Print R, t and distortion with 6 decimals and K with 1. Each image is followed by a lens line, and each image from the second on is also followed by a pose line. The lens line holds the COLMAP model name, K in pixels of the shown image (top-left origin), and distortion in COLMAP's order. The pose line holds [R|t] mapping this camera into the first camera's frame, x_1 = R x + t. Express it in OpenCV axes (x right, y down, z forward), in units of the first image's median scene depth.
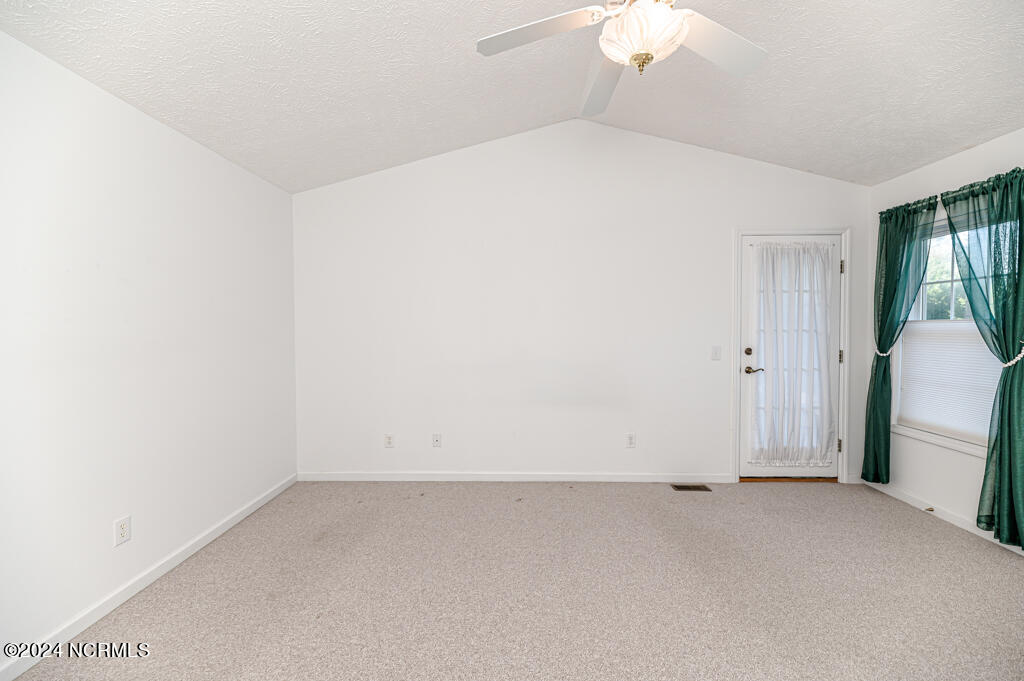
lens RADIAL K [[415.8, 0, 509.8], [0, 415.8, 340.3], [0, 0, 1]] dist [-0.002293, -0.000004]
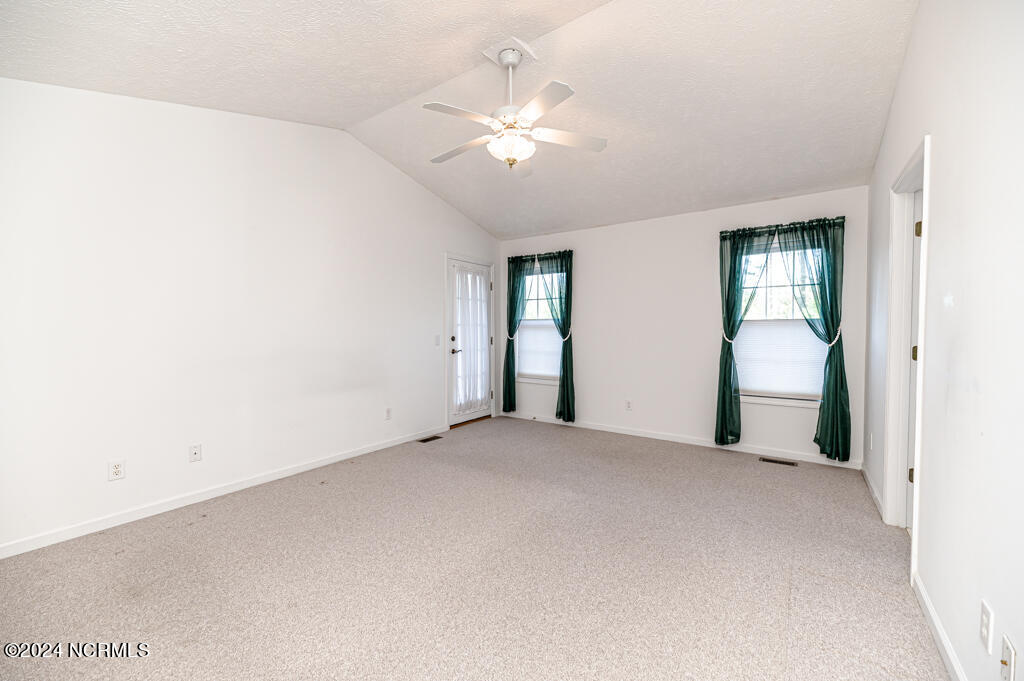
lens RADIAL K [[415.8, 0, 509.8], [0, 415.8, 341.1], [0, 0, 1]] dist [-0.002293, -0.000004]
pose [[0.555081, -0.021037, 0.831530, -0.559366], [0.027883, 0.999589, 0.006676, 0.032824], [-0.831329, 0.019480, 0.555440, 0.021498]]
